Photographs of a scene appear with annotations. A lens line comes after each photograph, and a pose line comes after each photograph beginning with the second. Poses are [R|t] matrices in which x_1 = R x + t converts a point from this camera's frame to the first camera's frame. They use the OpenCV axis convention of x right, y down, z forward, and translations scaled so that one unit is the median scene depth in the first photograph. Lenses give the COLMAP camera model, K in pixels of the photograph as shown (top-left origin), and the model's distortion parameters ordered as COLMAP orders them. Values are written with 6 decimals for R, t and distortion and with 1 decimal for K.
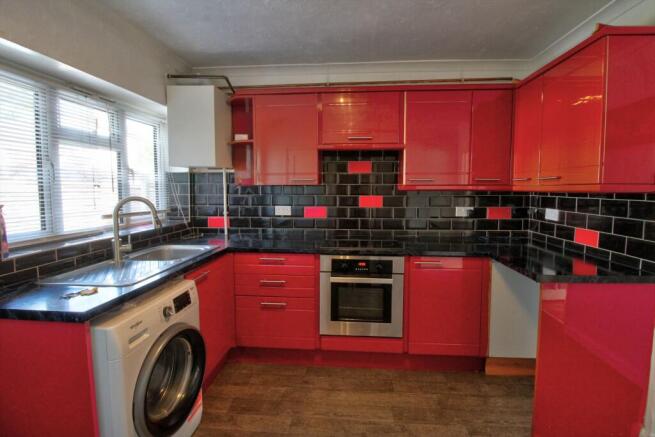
lens RADIAL K [[302.1, 0, 332.9], [0, 302.1, 208.2], [0, 0, 1]] dist [0.007990, -0.016386]
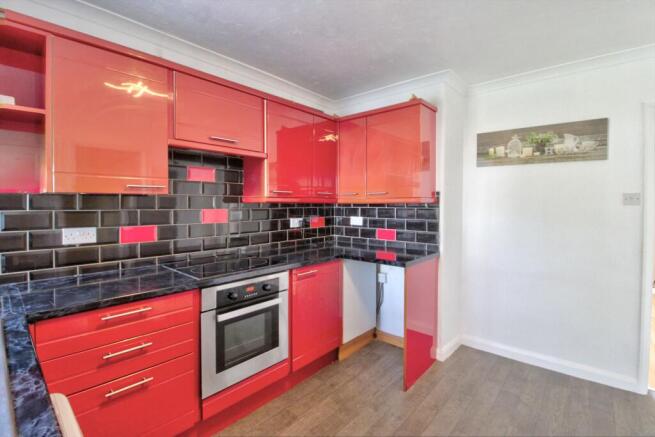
lens RADIAL K [[304.6, 0, 328.5], [0, 304.6, 206.4], [0, 0, 1]] dist [-0.021703, -0.000034]
pose [[0.596870, -0.006000, 0.802315, -0.439129], [0.051569, 0.998191, -0.030899, -0.007605], [-0.800679, 0.059817, 0.596100, 0.301724]]
